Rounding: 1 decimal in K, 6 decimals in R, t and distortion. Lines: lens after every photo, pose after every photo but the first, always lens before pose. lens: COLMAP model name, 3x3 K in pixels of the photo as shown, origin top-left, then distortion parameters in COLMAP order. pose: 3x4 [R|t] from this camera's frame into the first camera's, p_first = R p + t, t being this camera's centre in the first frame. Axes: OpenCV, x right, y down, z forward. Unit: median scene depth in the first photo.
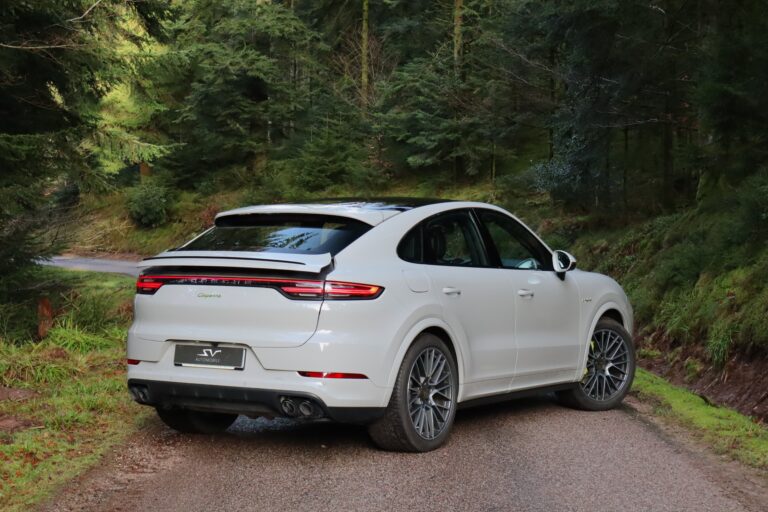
lens RADIAL K [[1528.0, 0, 385.4], [0, 1528.0, 254.6], [0, 0, 1]] dist [0.008618, 0.000000]
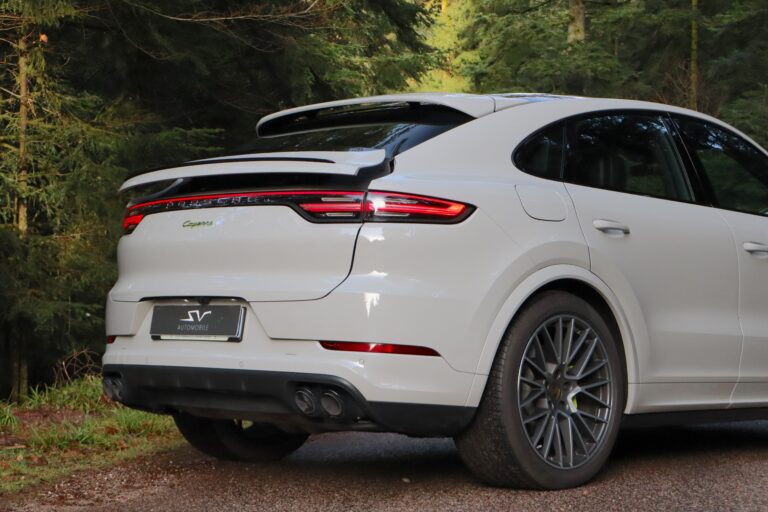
lens RADIAL K [[1552.0, 0, 383.4], [0, 1552.0, 255.2], [0, 0, 1]] dist [0.023016, 0.000000]
pose [[0.972155, -0.009223, -0.234157, 0.103025], [-0.005165, 0.998139, -0.060759, 0.075466], [0.234282, 0.060277, 0.970298, 0.395845]]
